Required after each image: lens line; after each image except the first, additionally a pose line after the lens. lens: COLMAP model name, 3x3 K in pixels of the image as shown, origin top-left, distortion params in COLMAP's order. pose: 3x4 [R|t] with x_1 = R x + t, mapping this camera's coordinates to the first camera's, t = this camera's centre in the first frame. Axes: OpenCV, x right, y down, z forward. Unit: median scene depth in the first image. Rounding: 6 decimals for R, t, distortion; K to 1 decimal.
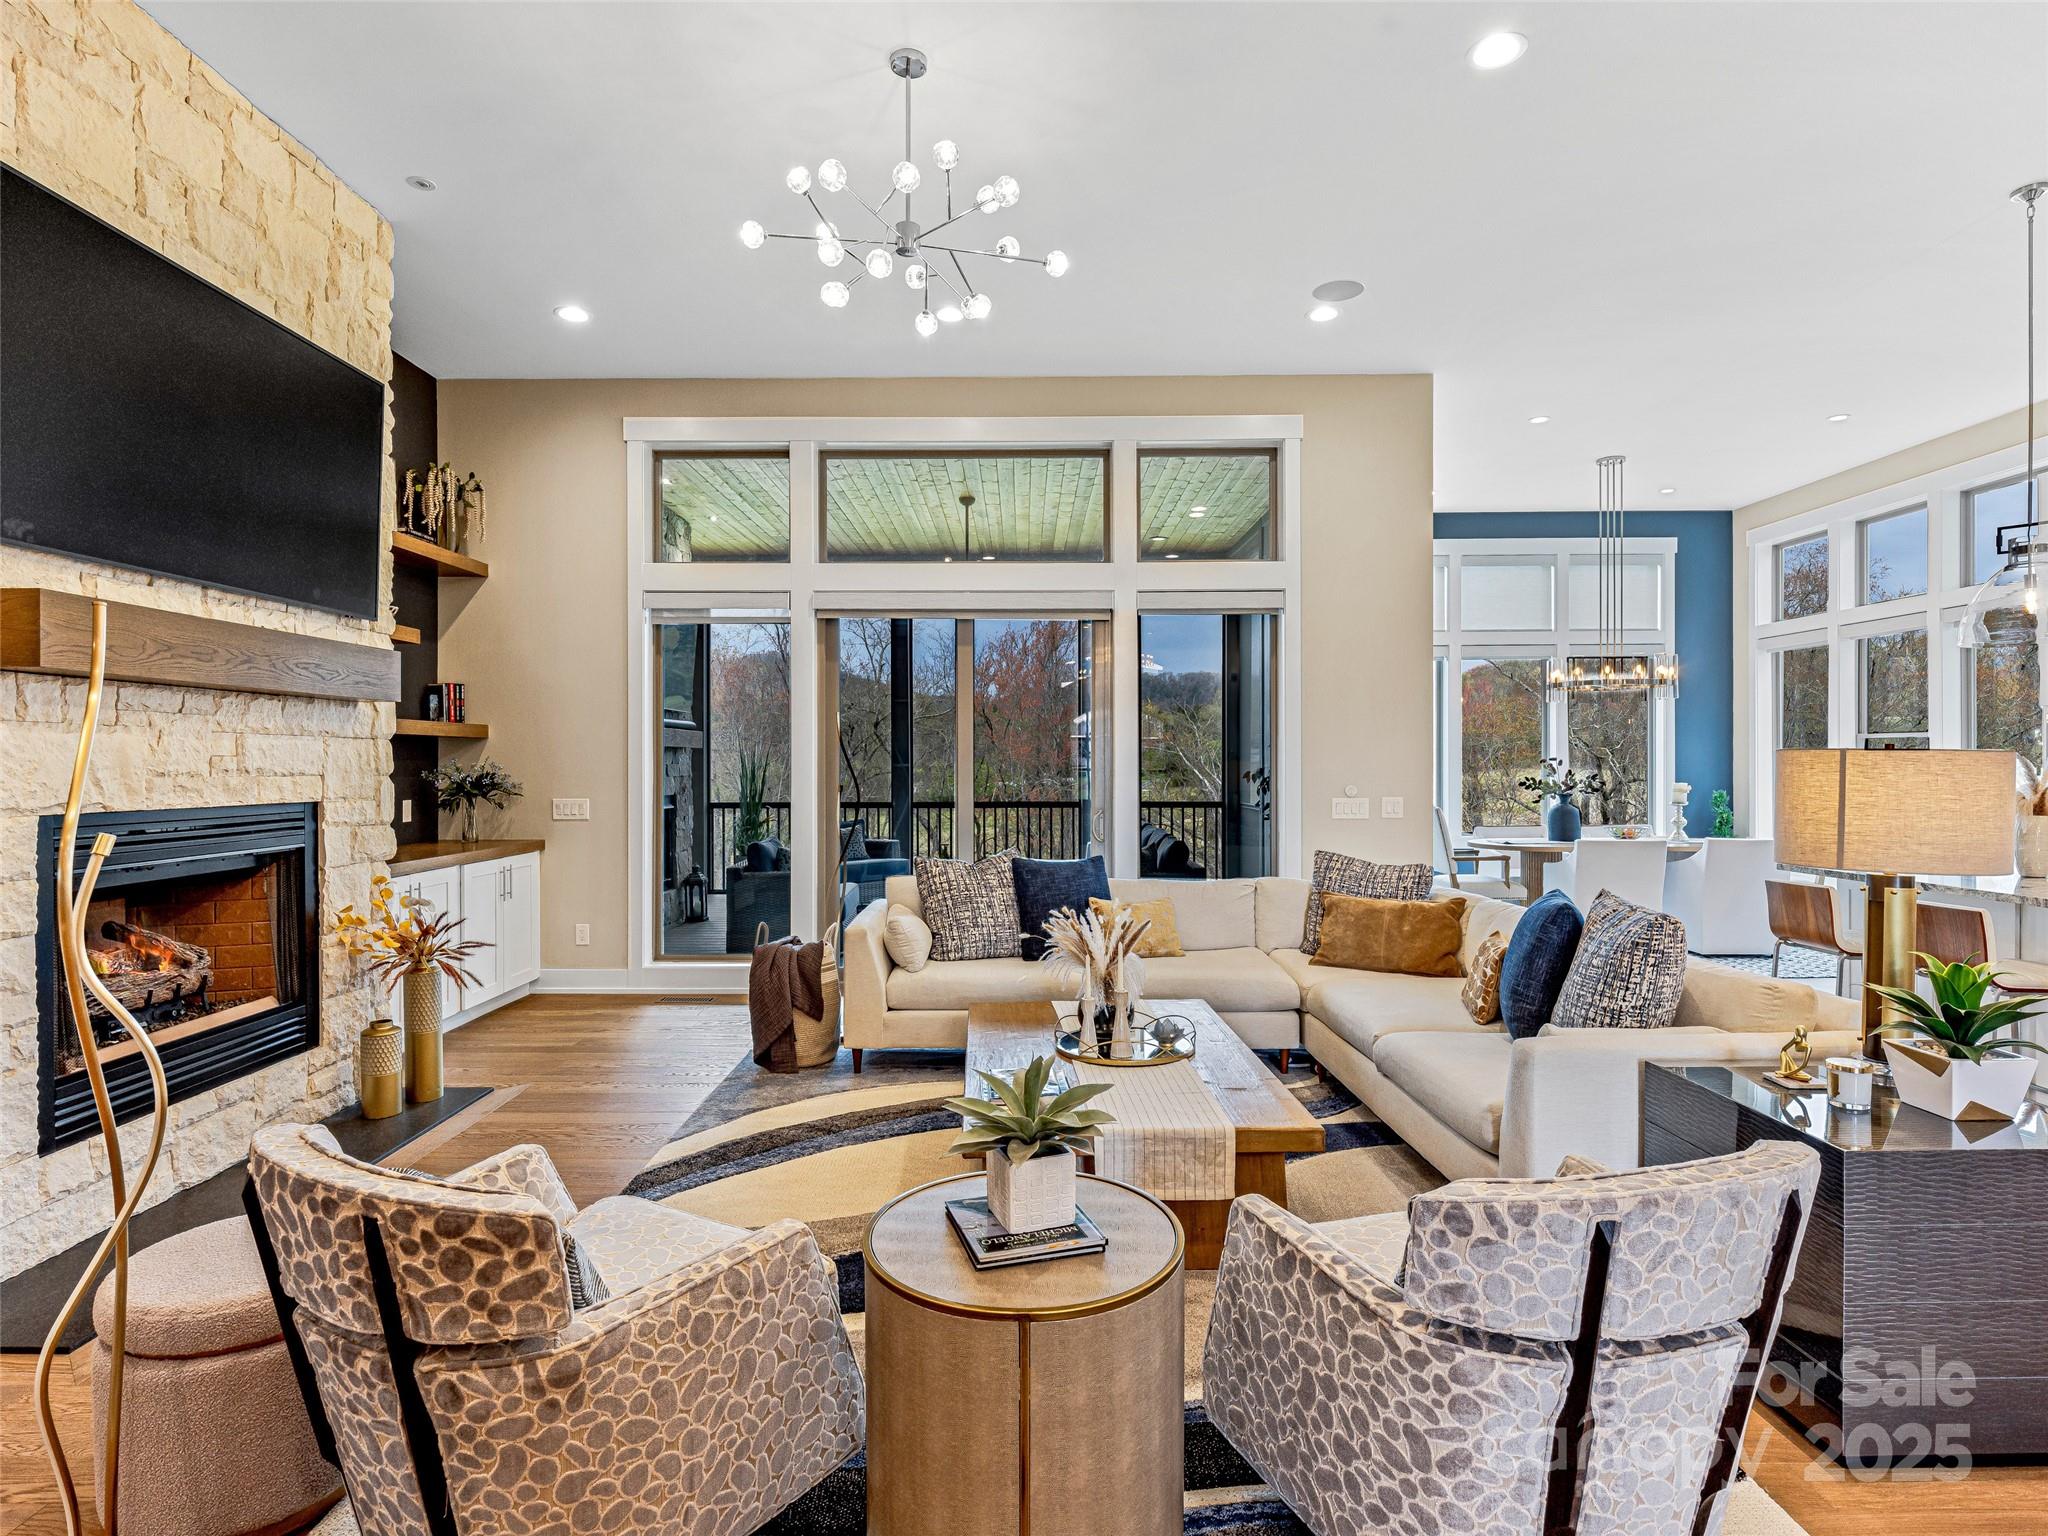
lens RADIAL K [[978.2, 0, 1024.0], [0, 978.2, 768.0], [0, 0, 1]] dist [0.002325, 0.000564]
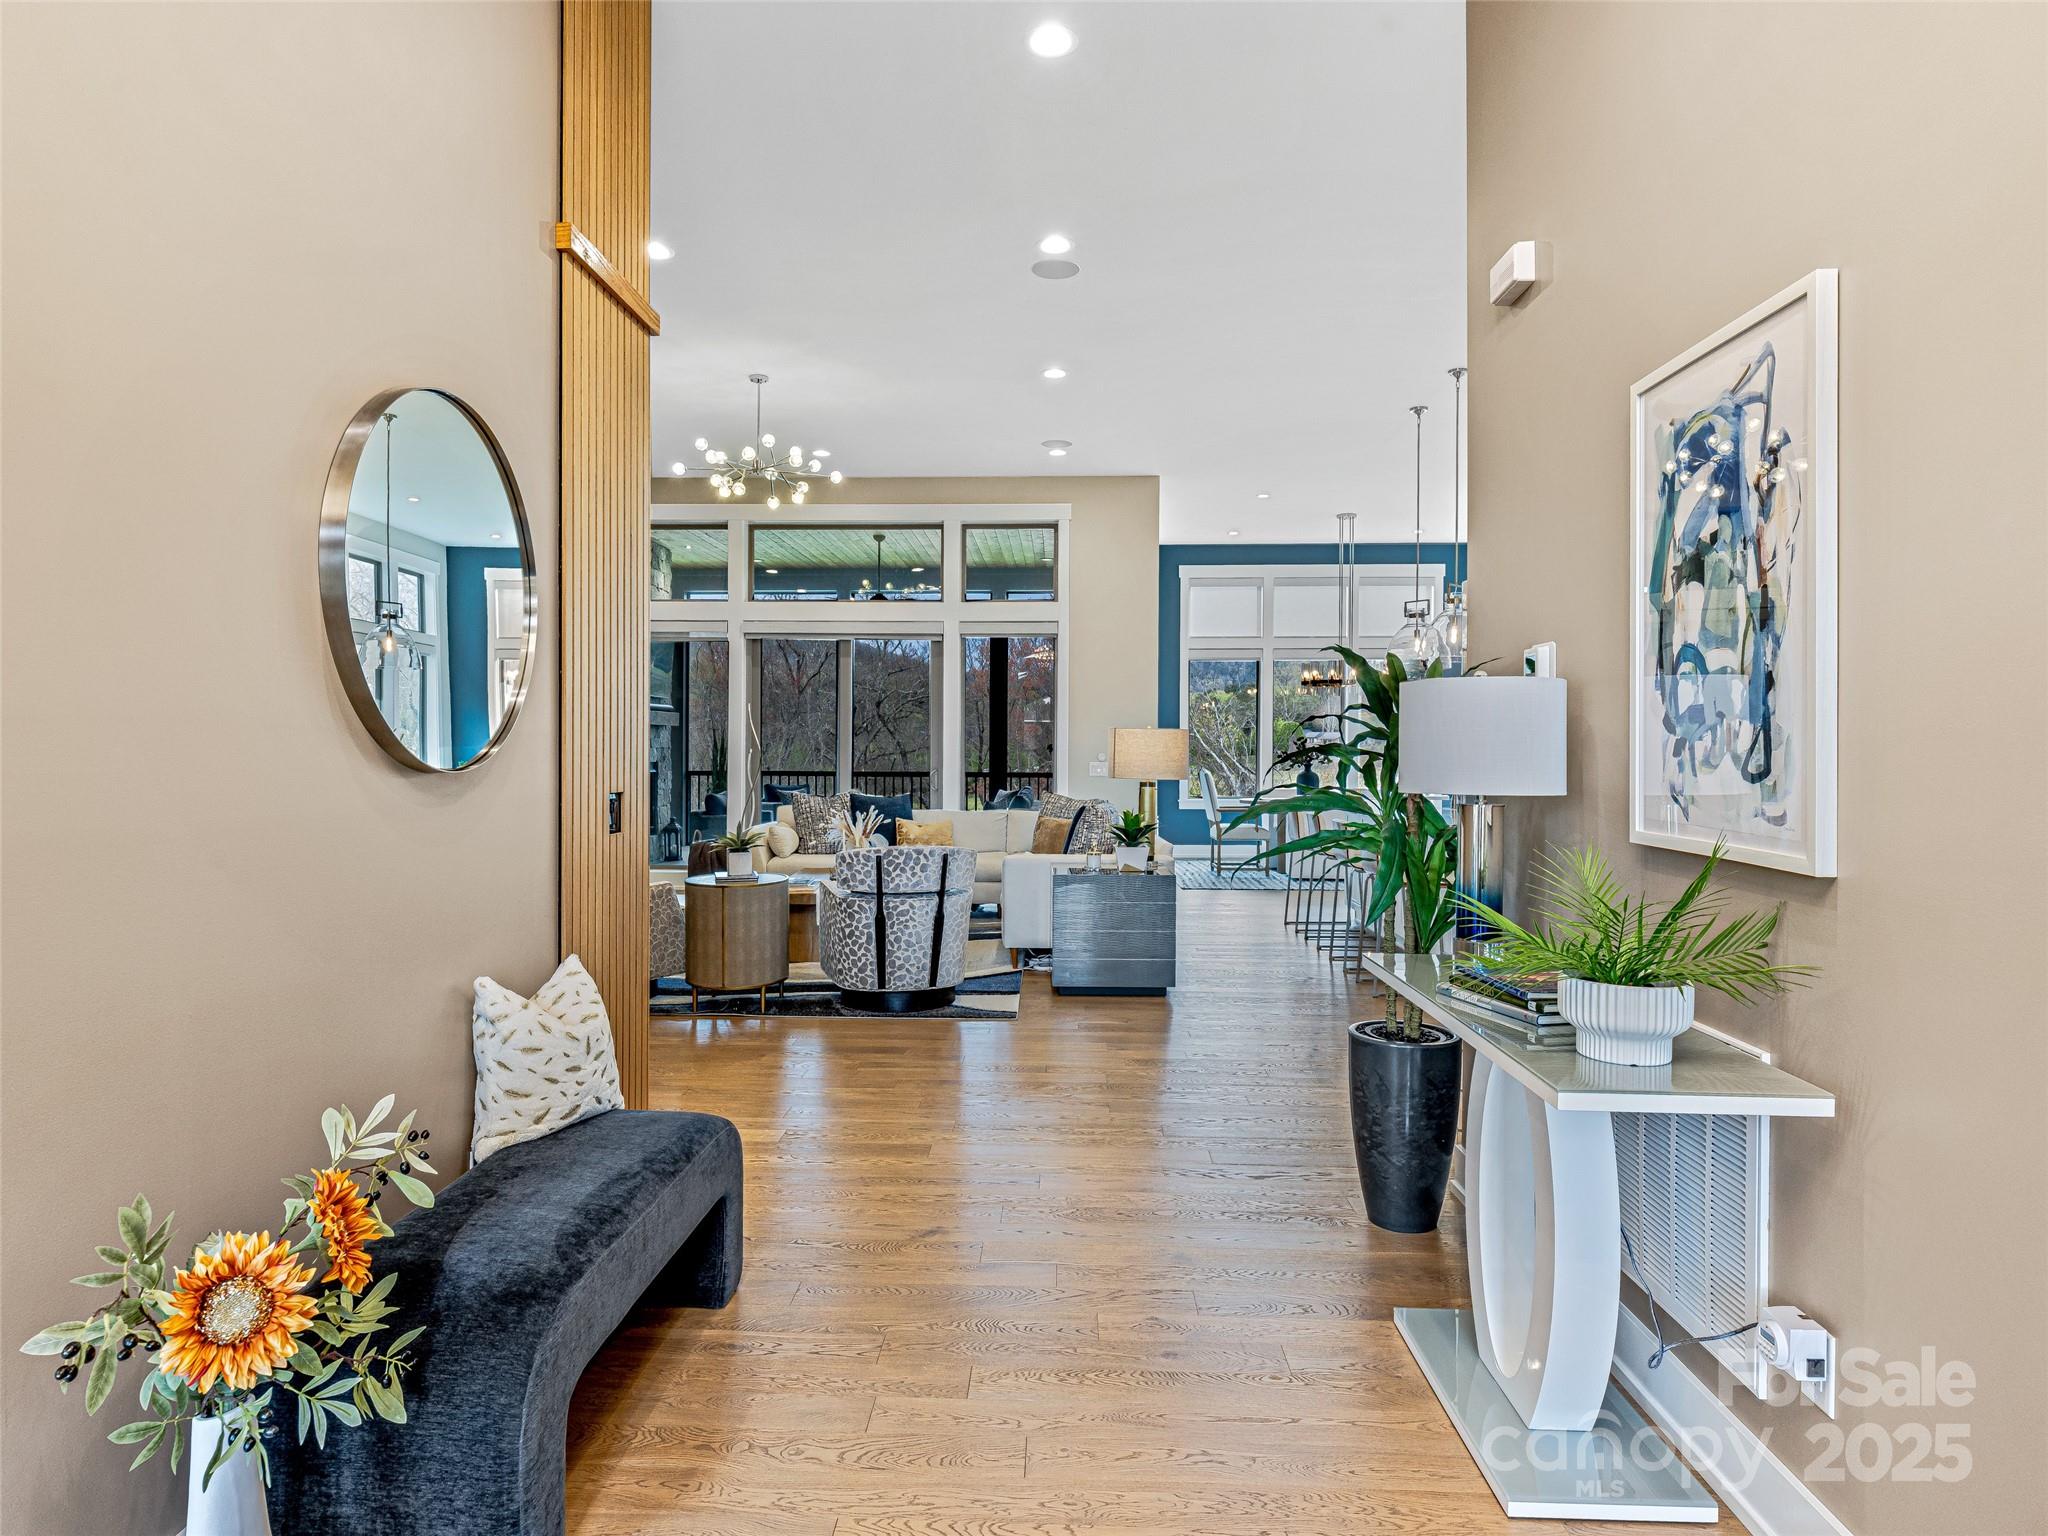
lens RADIAL K [[1103.1, 0, 1024.0], [0, 1103.1, 768.0], [0, 0, 1]] dist [-0.002792, -0.000403]
pose [[0.999191, 0.009373, -0.039099, 0.274230], [-0.008813, 0.999857, 0.014450, 0.014874], [0.039229, -0.014094, 0.999131, -0.648982]]
